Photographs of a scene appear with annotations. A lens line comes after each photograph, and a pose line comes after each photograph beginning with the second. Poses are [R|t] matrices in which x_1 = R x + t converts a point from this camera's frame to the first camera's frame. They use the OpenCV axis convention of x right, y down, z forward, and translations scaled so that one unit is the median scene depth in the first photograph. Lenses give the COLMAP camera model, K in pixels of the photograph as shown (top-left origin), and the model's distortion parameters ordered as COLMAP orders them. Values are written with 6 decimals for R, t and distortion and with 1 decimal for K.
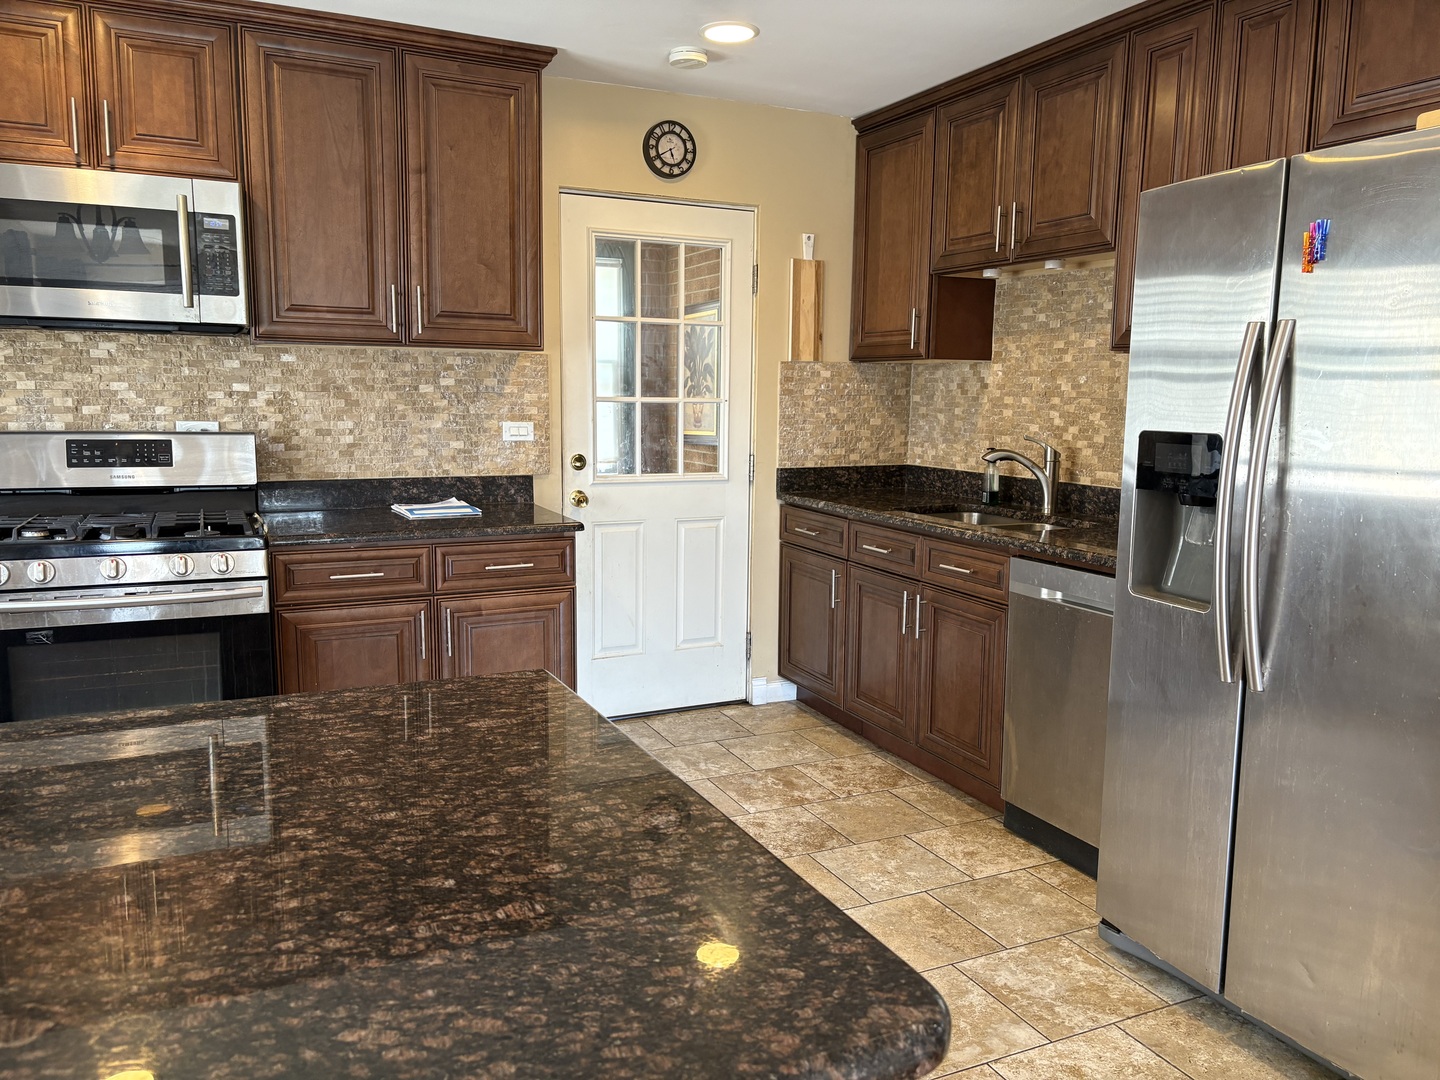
lens RADIAL K [[1078.4, 0, 723.7], [0, 1078.4, 555.9], [0, 0, 1]] dist [0.052113, -0.057782]
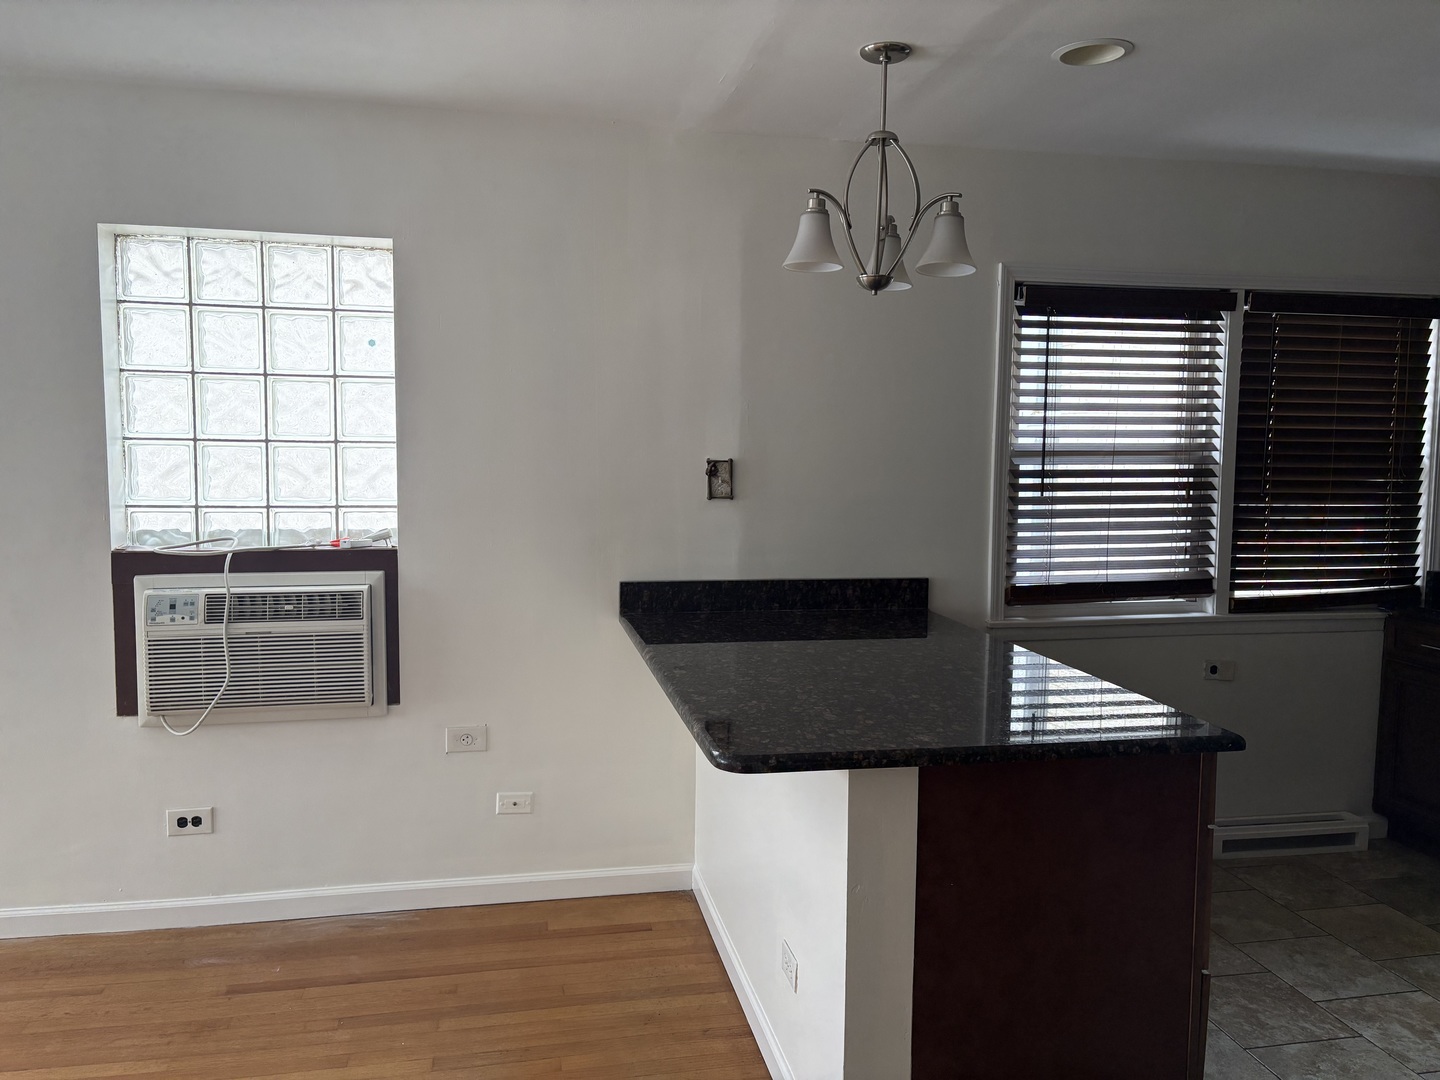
lens RADIAL K [[1078.4, 0, 716.4], [0, 1078.4, 548.7], [0, 0, 1]] dist [0.052113, -0.057782]
pose [[-0.232610, 0.080710, -0.969215, 0.559099], [-0.159914, 0.979814, 0.119971, -0.076690], [0.959333, 0.182897, -0.215007, 0.301496]]
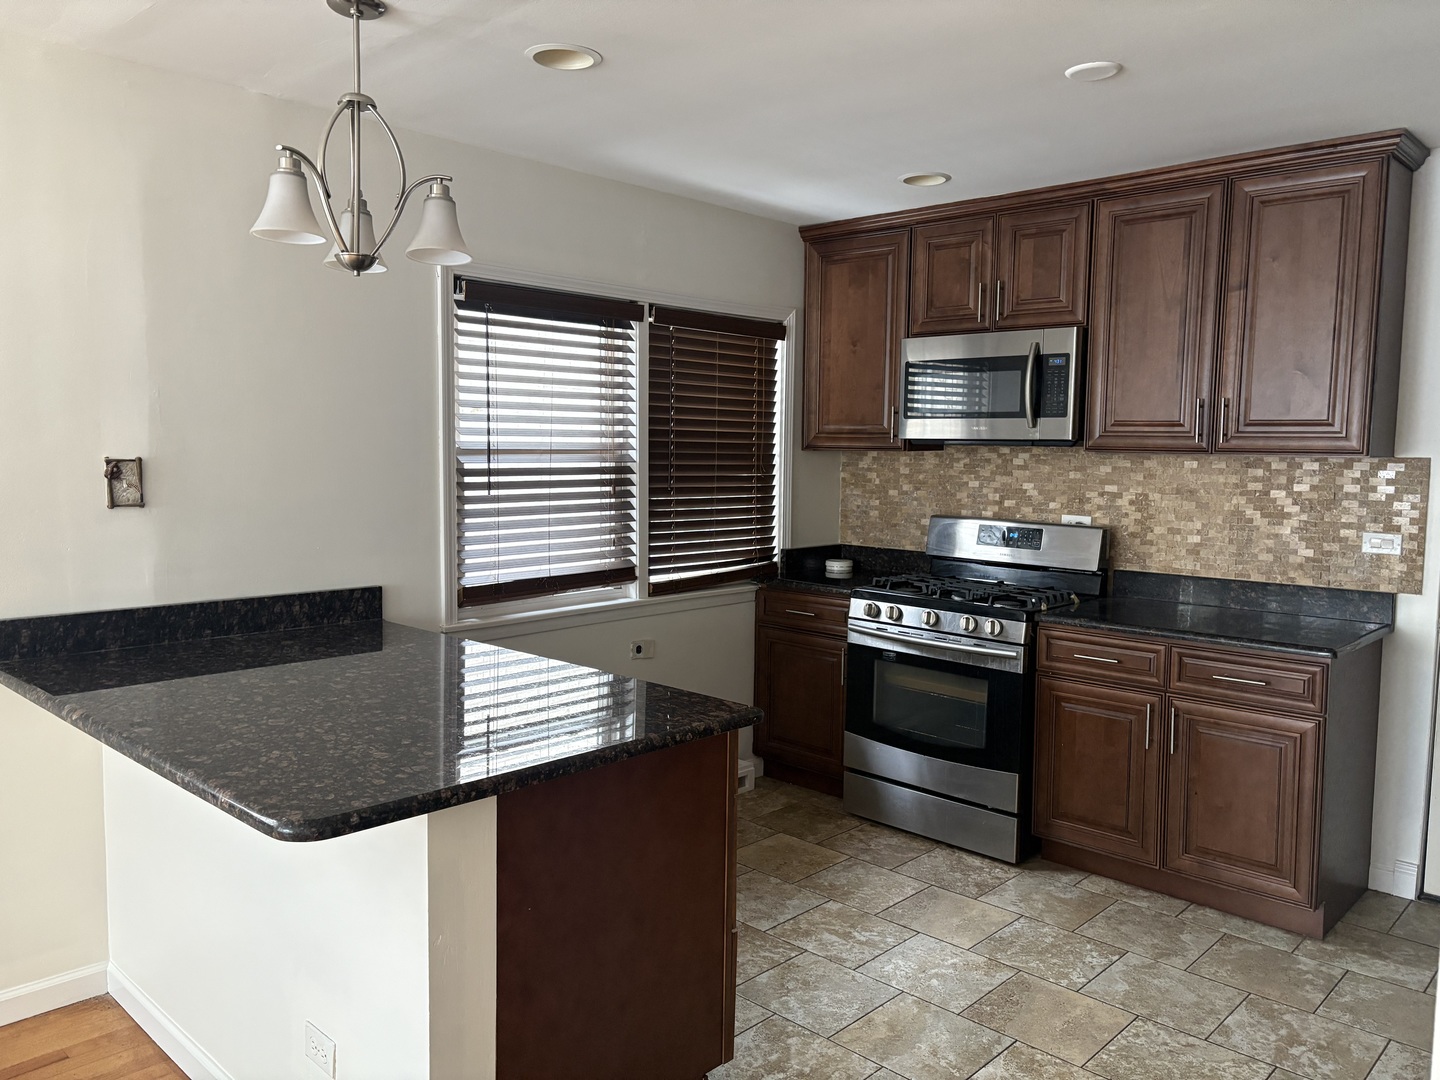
lens RADIAL K [[1078.4, 0, 724.3], [0, 1078.4, 544.5], [0, 0, 1]] dist [0.052113, -0.057782]
pose [[0.368712, 0.077610, -0.926298, 0.512159], [-0.150583, 0.988333, 0.022868, -0.061202], [0.917265, 0.131053, 0.376097, 0.188042]]
